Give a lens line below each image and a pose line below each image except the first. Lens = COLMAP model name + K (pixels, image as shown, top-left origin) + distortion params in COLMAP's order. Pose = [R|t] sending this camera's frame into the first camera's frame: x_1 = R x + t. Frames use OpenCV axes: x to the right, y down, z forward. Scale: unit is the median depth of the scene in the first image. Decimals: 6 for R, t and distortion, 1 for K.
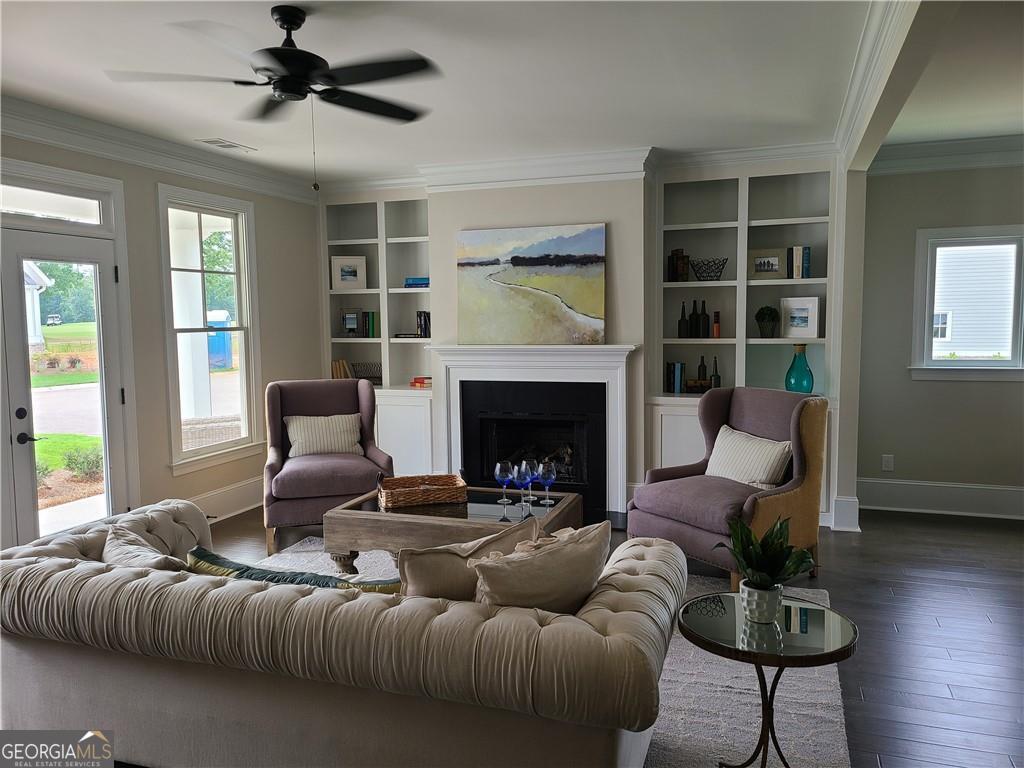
lens RADIAL K [[765.9, 0, 509.9], [0, 765.9, 383.3], [0, 0, 1]] dist [0.056274, -0.025303]
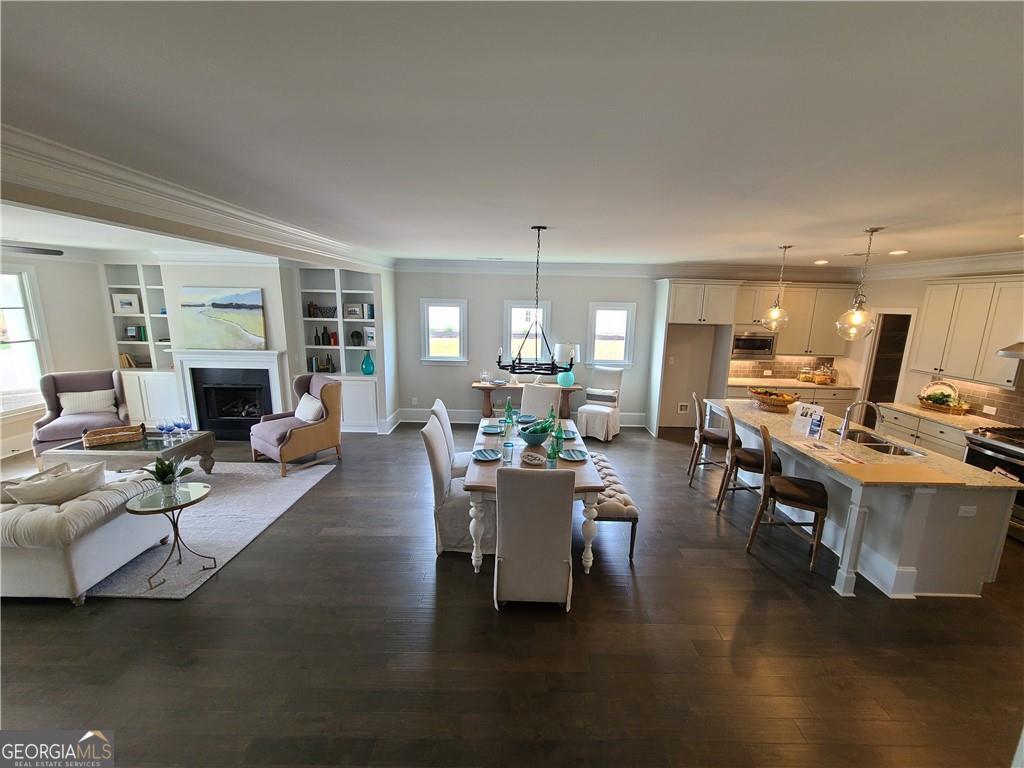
lens RADIAL K [[418.9, 0, 519.4], [0, 418.9, 382.9], [0, 0, 1]] dist [0.000992, 0.000449]
pose [[0.947268, -0.031404, 0.318901, 0.391786], [-0.002728, 0.994360, 0.106024, -0.082208], [-0.320432, -0.101303, 0.941839, -0.239412]]
